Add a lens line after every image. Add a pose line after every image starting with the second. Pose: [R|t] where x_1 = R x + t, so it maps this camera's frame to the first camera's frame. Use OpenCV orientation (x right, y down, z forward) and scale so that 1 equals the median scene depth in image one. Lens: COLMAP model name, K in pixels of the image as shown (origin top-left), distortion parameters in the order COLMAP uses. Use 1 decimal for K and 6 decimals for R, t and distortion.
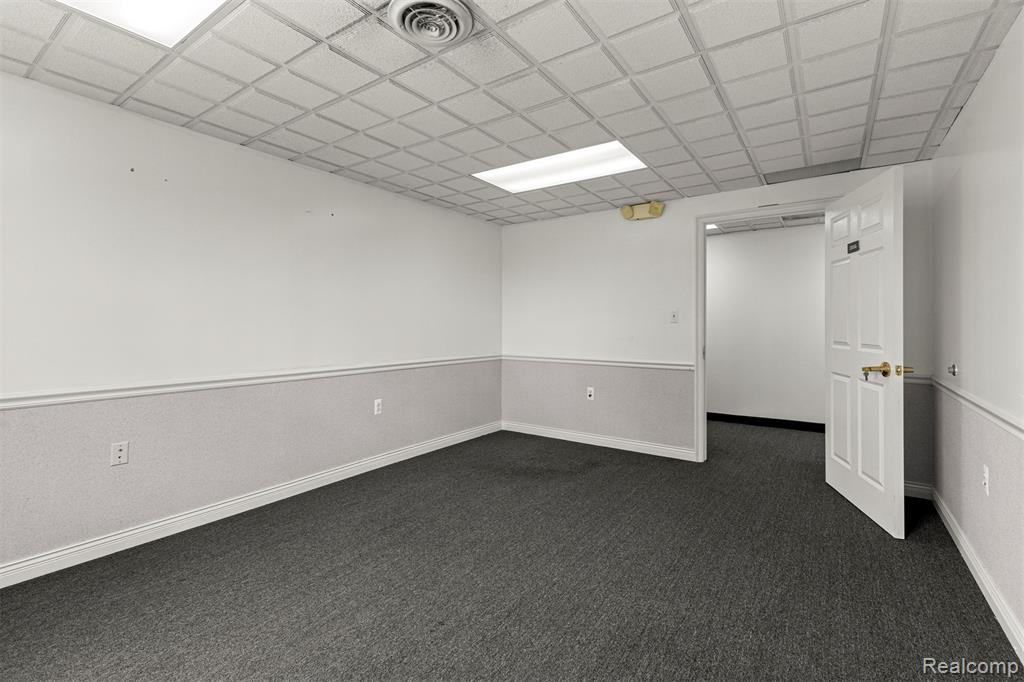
lens RADIAL K [[455.4, 0, 510.9], [0, 455.4, 323.1], [0, 0, 1]] dist [0.000988, -0.000001]
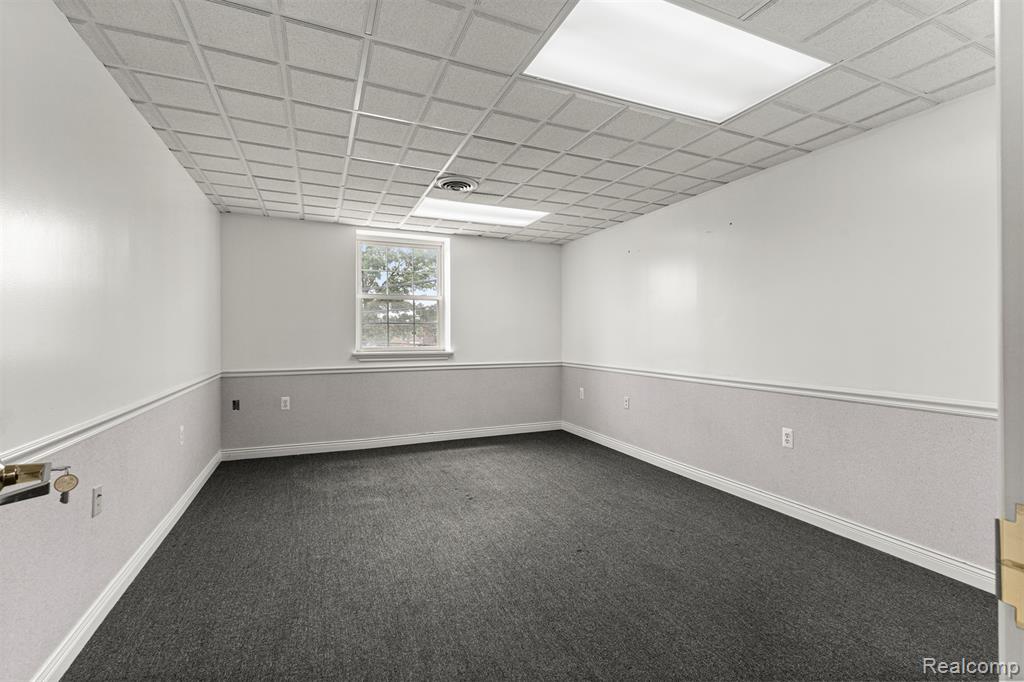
lens RADIAL K [[441.6, 0, 513.9], [0, 441.6, 339.7], [0, 0, 1]] dist [-0.000363, -0.000018]
pose [[-0.517046, 0.003916, -0.855948, 0.670352], [0.003117, 0.999992, 0.002692, 0.011802], [0.855952, -0.001276, -0.517054, 1.091726]]
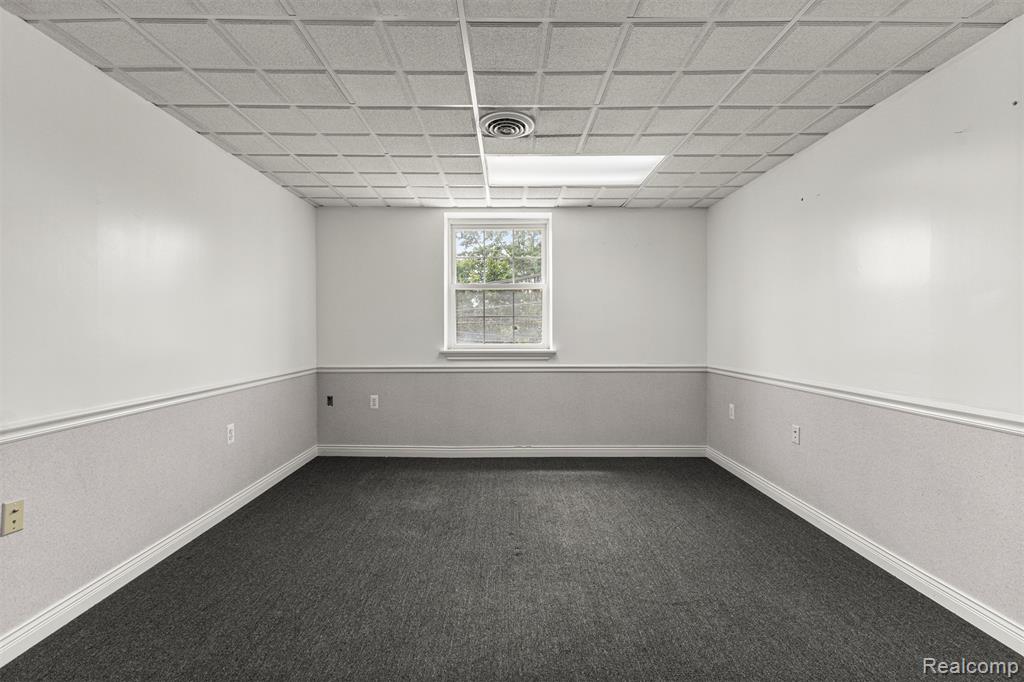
lens RADIAL K [[440.2, 0, 512.0], [0, 440.2, 341.0], [0, 0, 1]] dist [0.006186, -0.000018]
pose [[-0.815250, 0.007712, -0.579058, 0.321948], [-0.000789, 0.999896, 0.014427, 0.011438], [0.579109, 0.012219, -0.815158, 1.074845]]
